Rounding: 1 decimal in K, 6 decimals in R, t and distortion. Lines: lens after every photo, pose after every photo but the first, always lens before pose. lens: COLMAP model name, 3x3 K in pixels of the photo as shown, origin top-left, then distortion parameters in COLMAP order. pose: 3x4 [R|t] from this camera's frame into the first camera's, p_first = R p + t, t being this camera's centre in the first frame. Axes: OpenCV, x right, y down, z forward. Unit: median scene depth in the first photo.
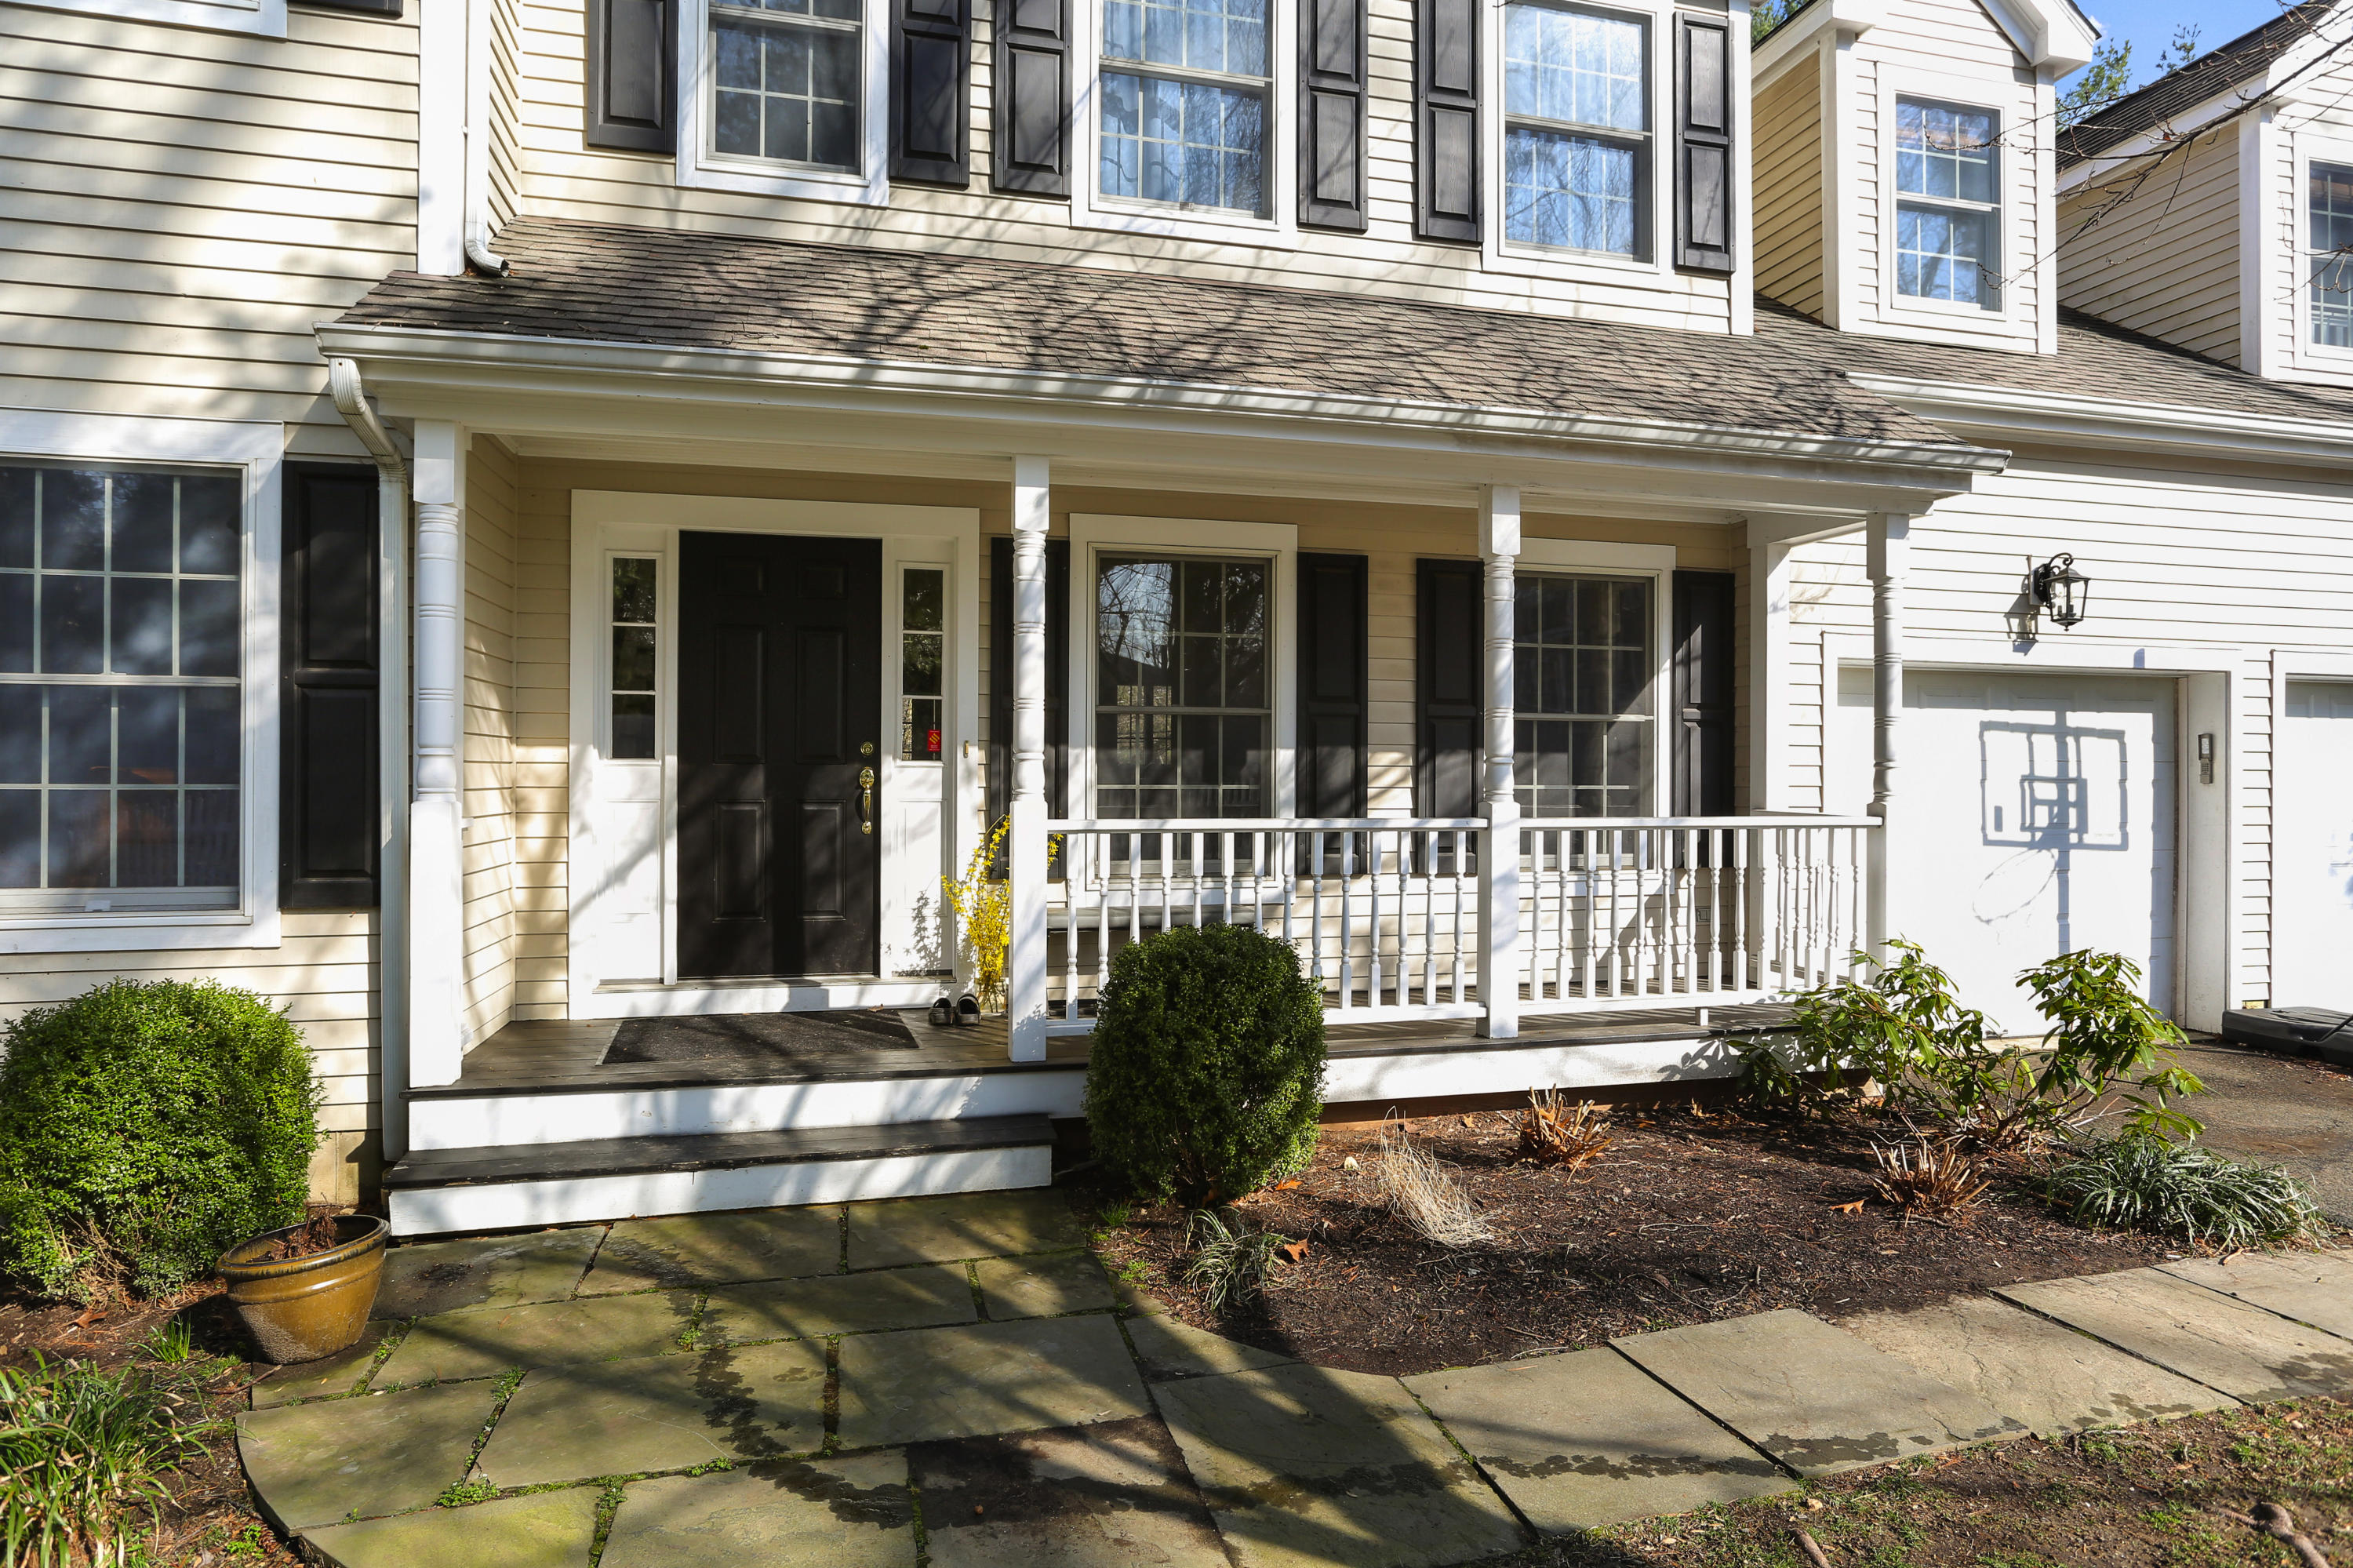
lens RADIAL K [[1359.2, 0, 1207.1], [0, 1359.2, 771.5], [0, 0, 1]] dist [-0.006431, 0.007181]
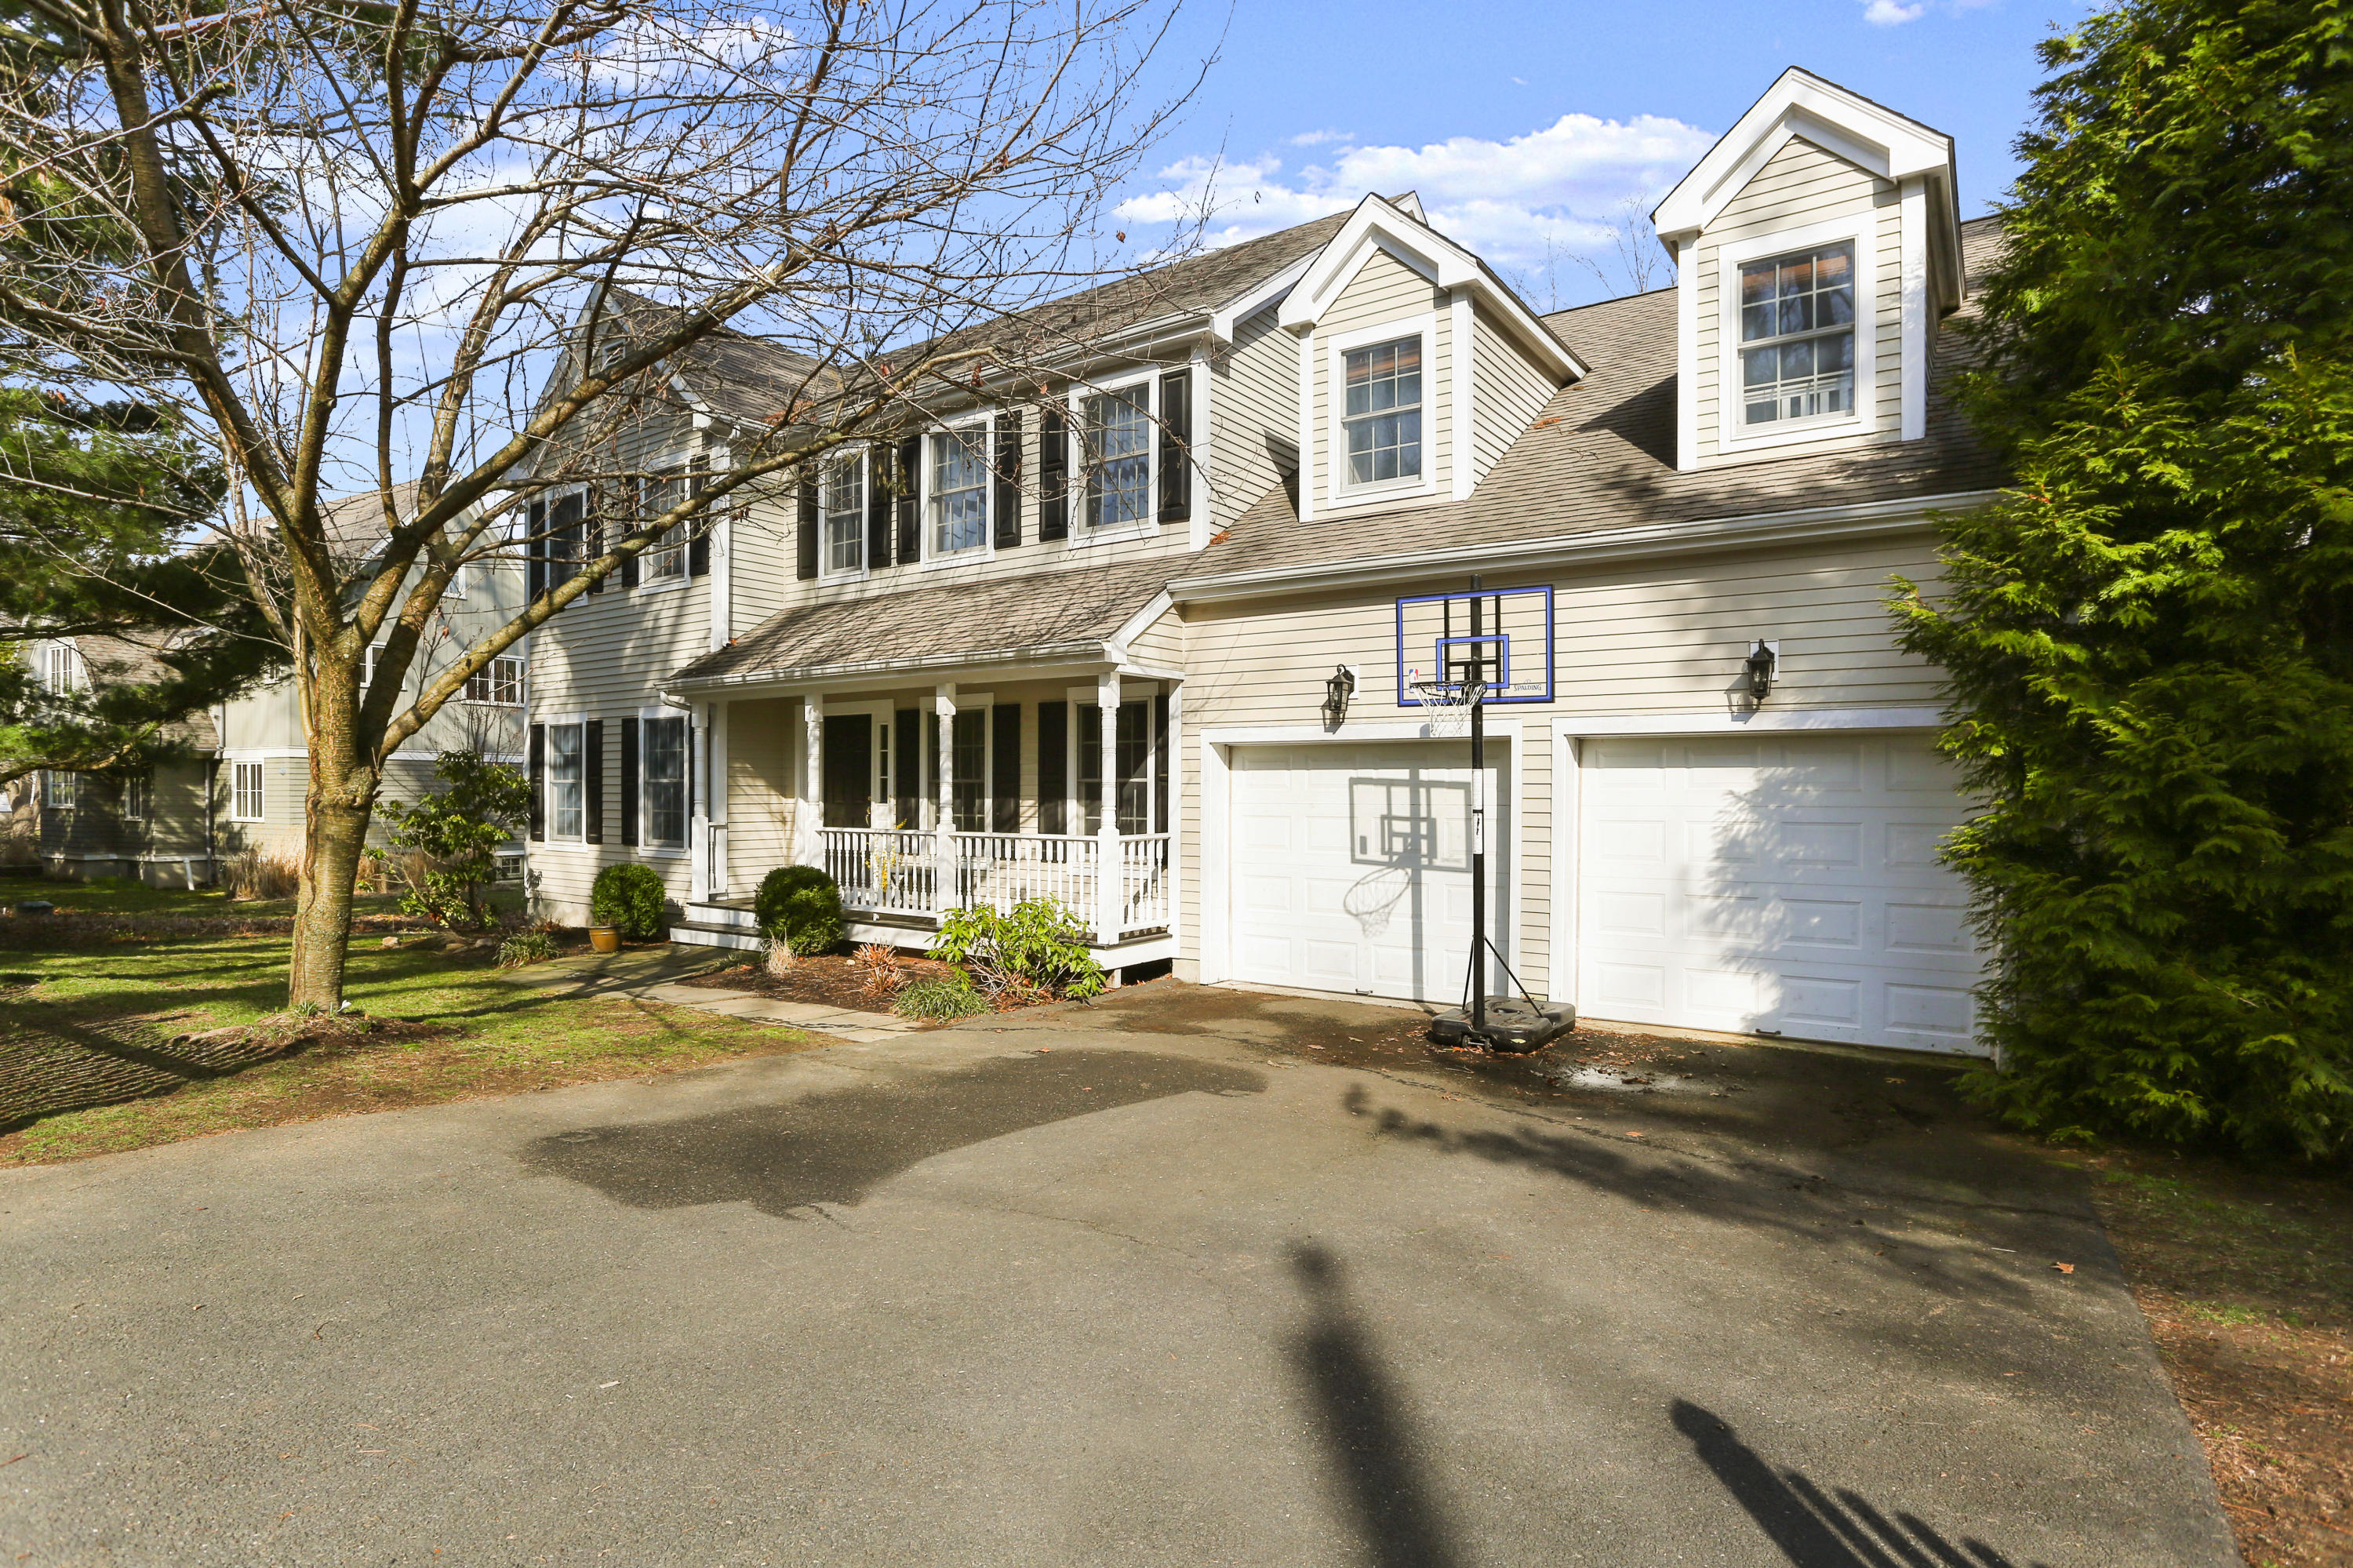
lens RADIAL K [[1182.2, 0, 1170.3], [0, 1182.2, 808.1], [0, 0, 1]] dist [-0.009631, 0.002622]
pose [[0.646683, 0.006535, -0.762731, 1.751983], [-0.002320, 0.999976, 0.006600, -0.015452], [0.762755, -0.002498, 0.646683, 0.028716]]
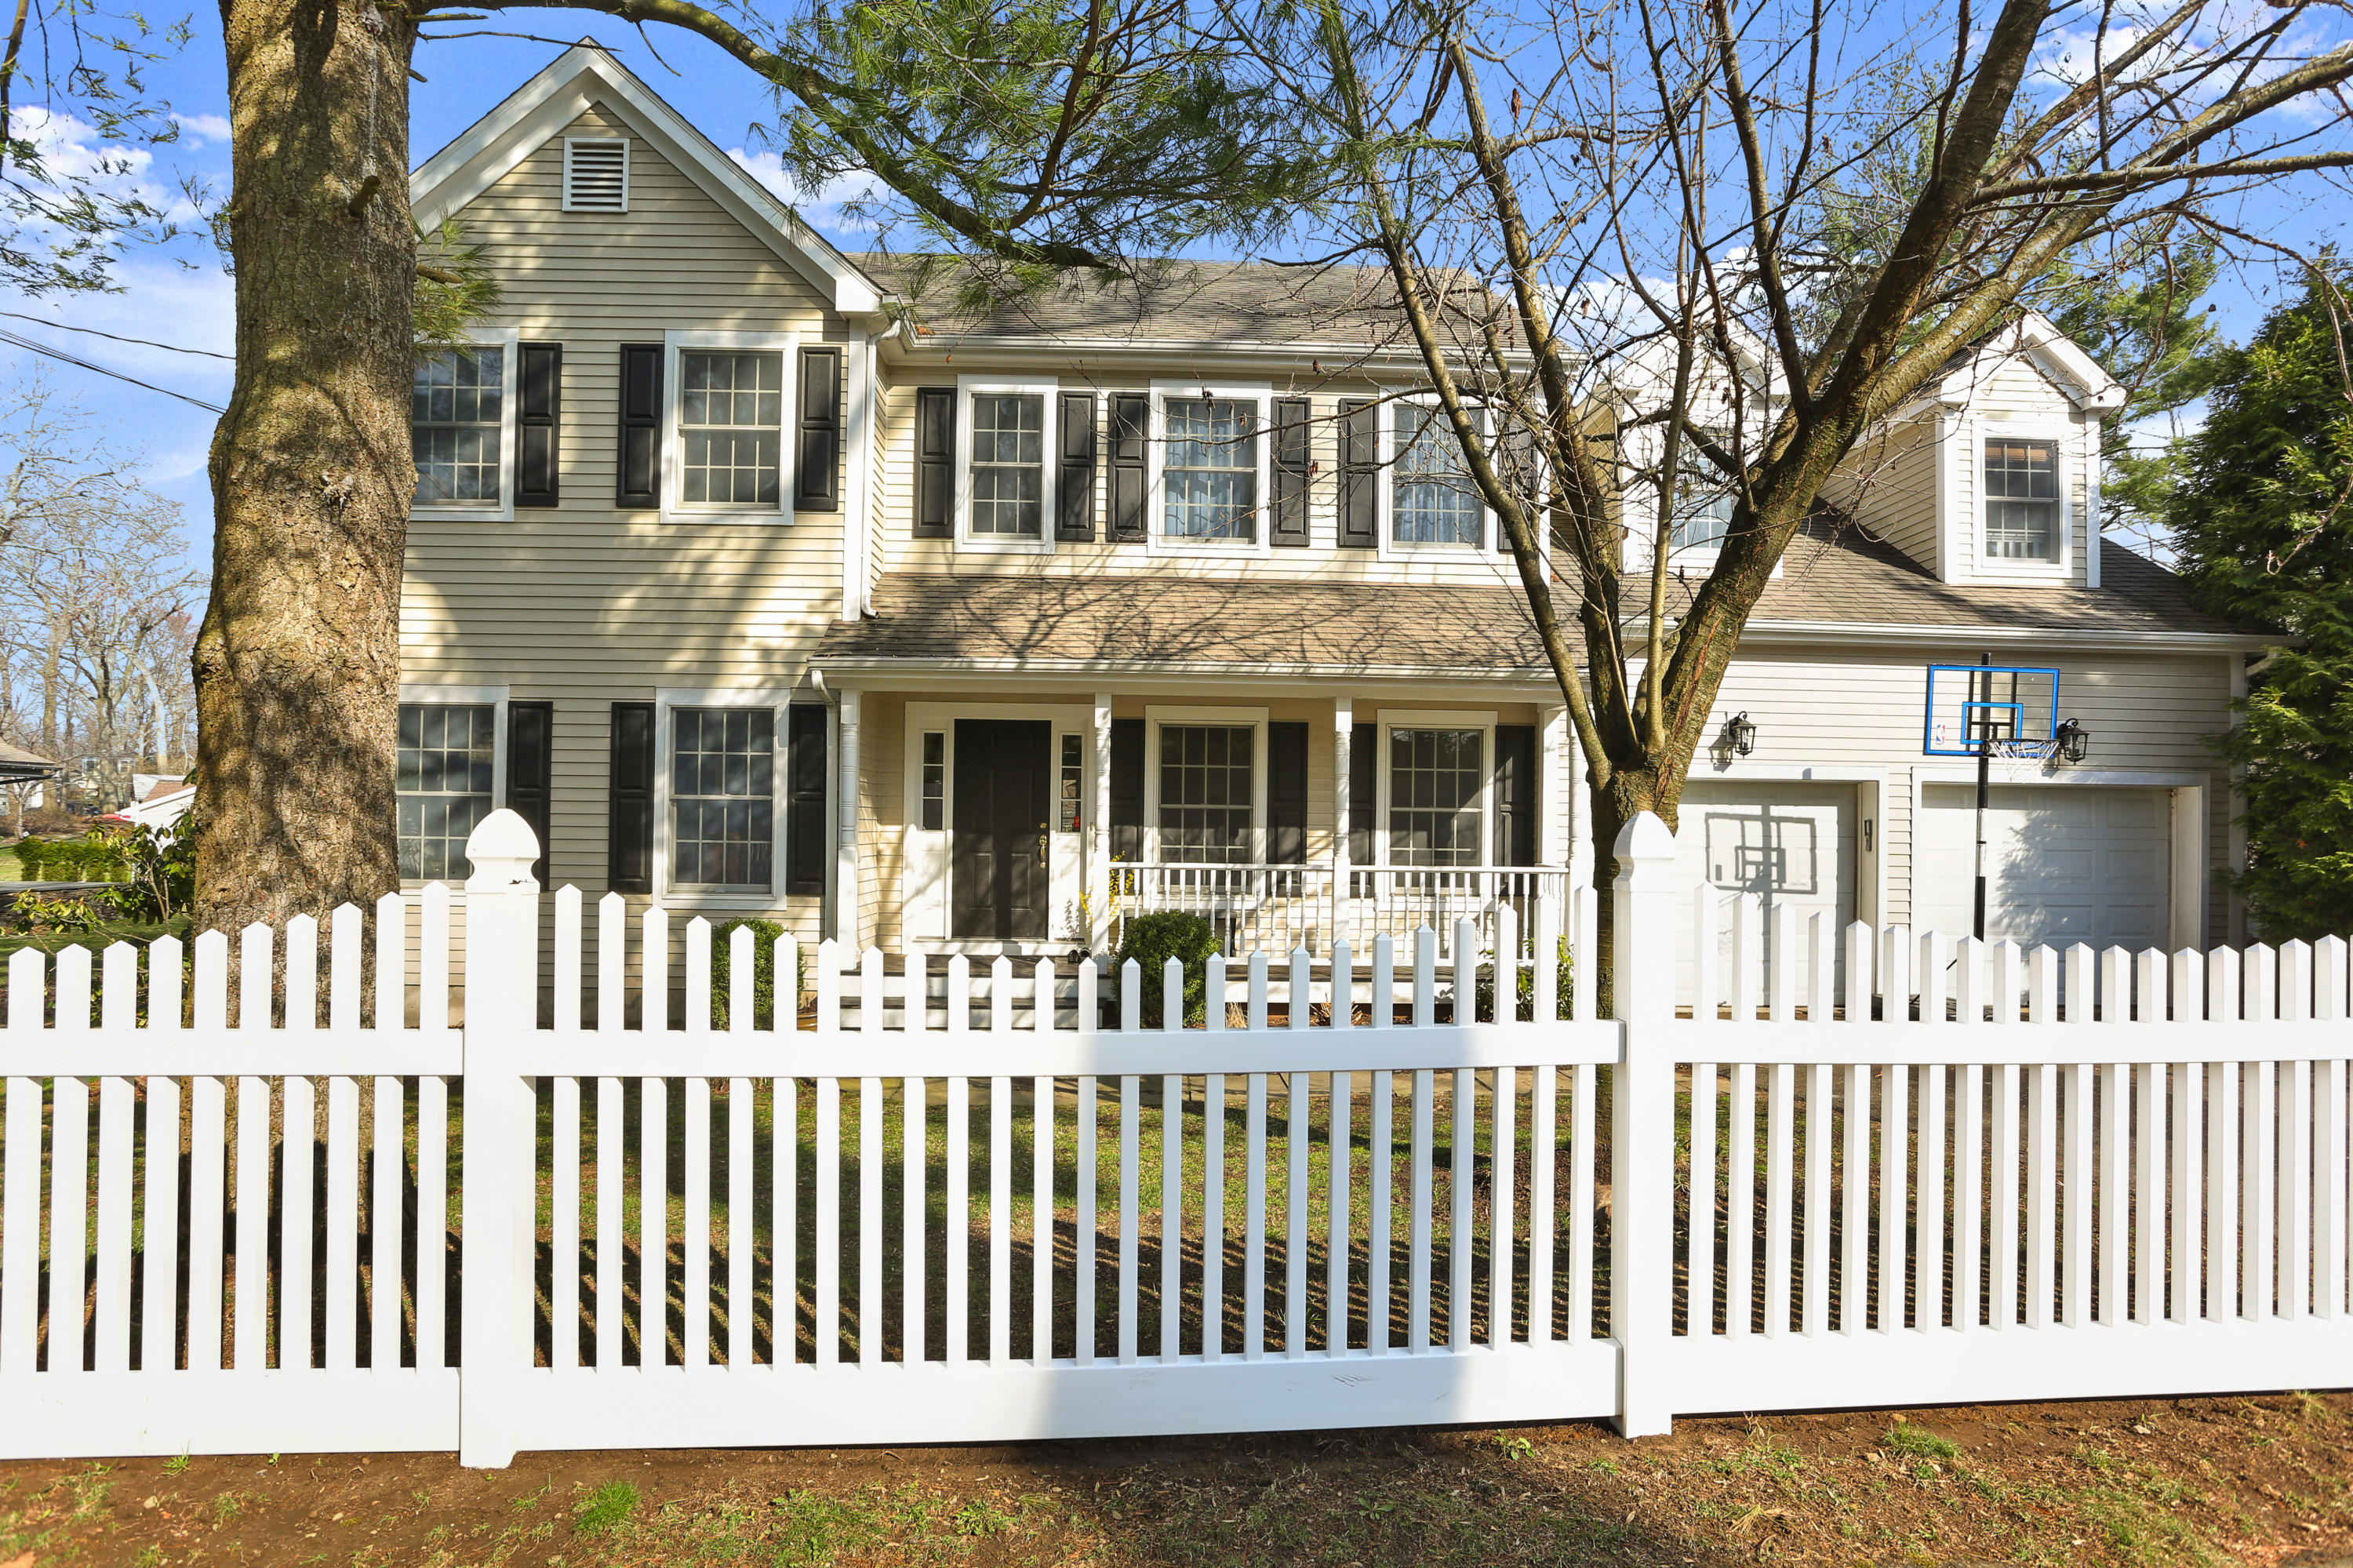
lens RADIAL K [[1182.2, 0, 1185.8], [0, 1182.2, 817.5], [0, 0, 1]] dist [-0.009631, 0.002622]
pose [[0.976702, 0.006046, -0.214516, 0.324726], [-0.008248, 0.999922, -0.009371, -0.015083], [0.214442, 0.010922, 0.976676, -0.641295]]
